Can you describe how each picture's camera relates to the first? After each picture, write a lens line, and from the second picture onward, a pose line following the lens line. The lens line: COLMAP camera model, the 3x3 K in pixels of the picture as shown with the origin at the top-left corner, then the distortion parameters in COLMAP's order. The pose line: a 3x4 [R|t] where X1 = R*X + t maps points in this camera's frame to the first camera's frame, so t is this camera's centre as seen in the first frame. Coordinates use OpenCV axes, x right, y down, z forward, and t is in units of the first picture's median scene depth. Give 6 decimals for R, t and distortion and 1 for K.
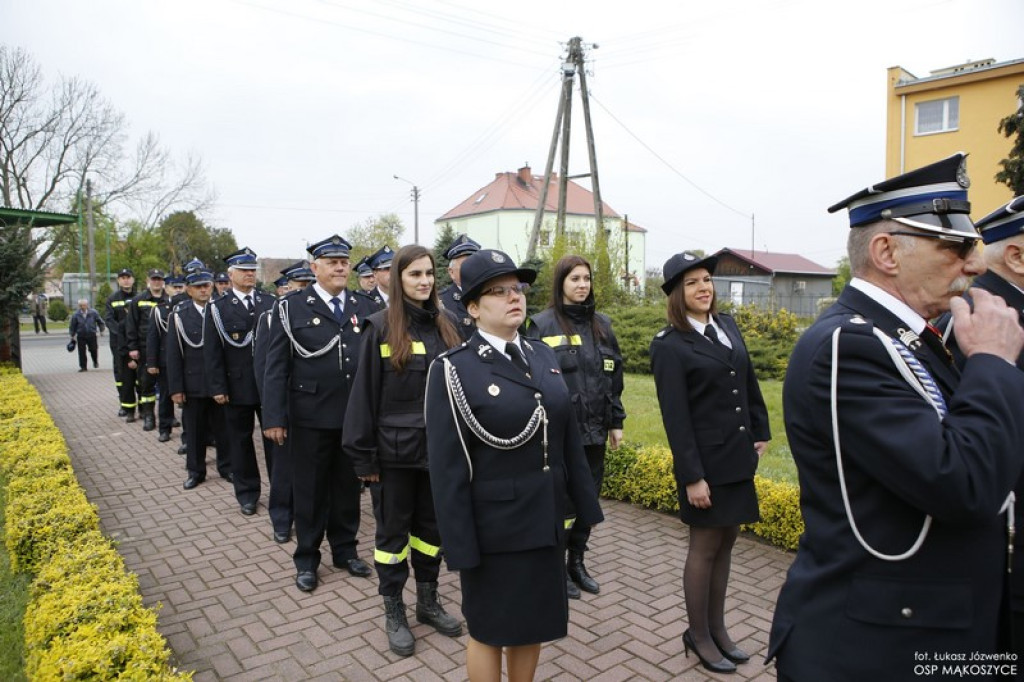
lens RADIAL K [[693.6, 0, 512.0], [0, 693.6, 341.0], [0, 0, 1]] dist [-0.086574, 0.039545]
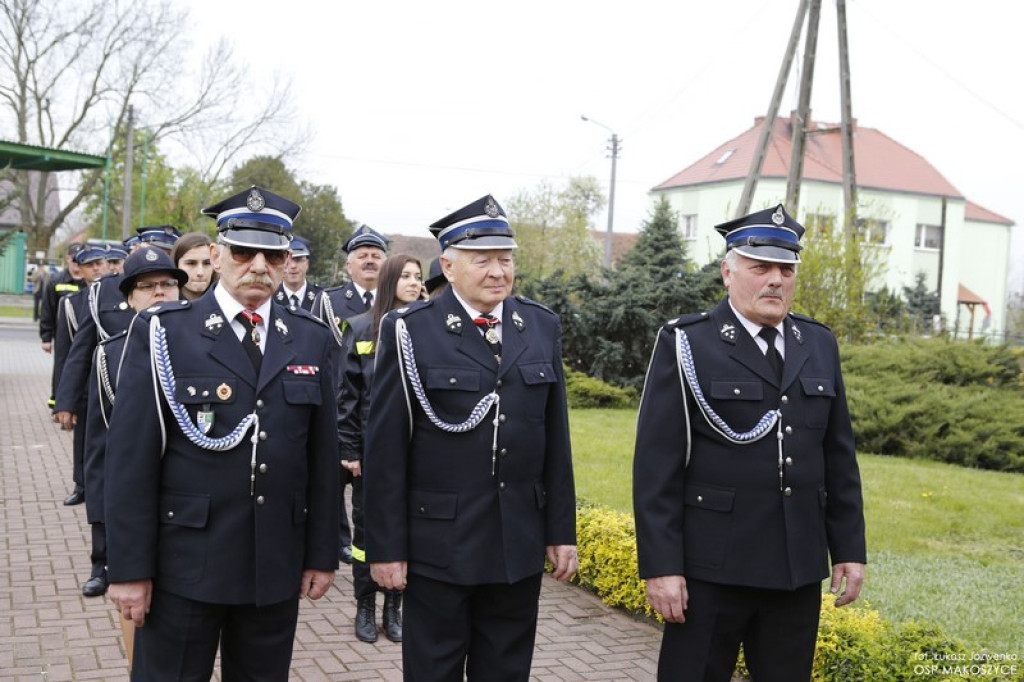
lens RADIAL K [[1157.3, 0, 512.0], [0, 1157.3, 341.0], [0, 0, 1]] dist [-0.044716, 0.017862]
pose [[0.967421, 0.074709, -0.241898, 0.041149], [-0.084489, 0.995964, -0.030298, 0.001504], [0.238658, 0.049749, 0.969828, -0.026911]]
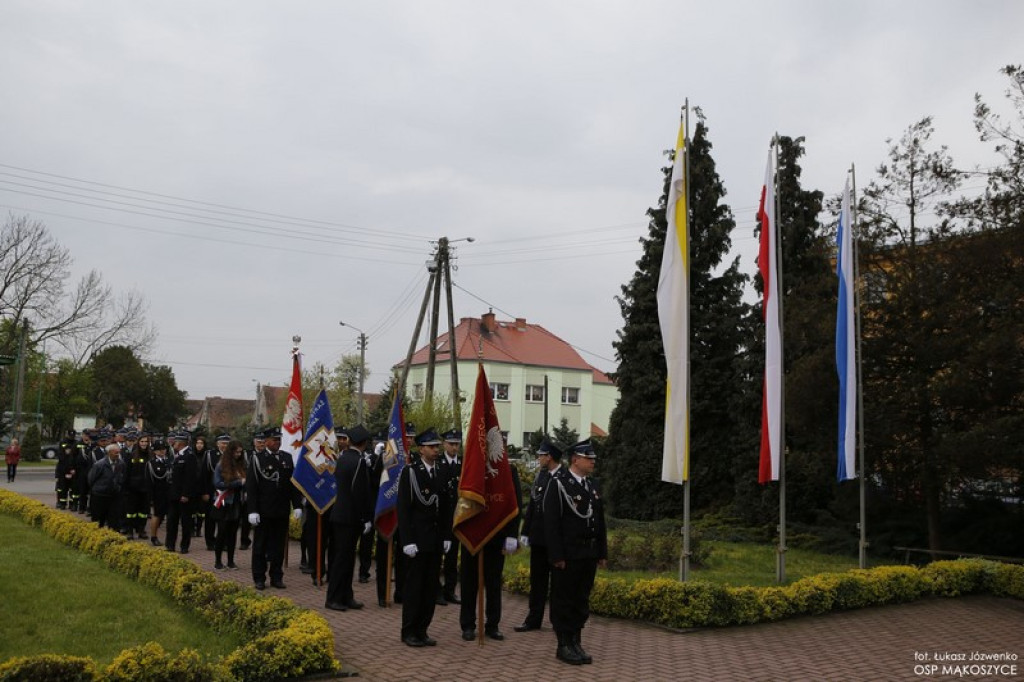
lens RADIAL K [[912.6, 0, 512.0], [0, 912.6, 341.0], [0, 0, 1]] dist [-0.111563, 0.131232]
pose [[0.998947, 0.027348, -0.036826, 0.124131], [-0.033771, 0.981784, -0.186976, 0.013646], [0.031042, 0.188023, 0.981674, -0.242057]]
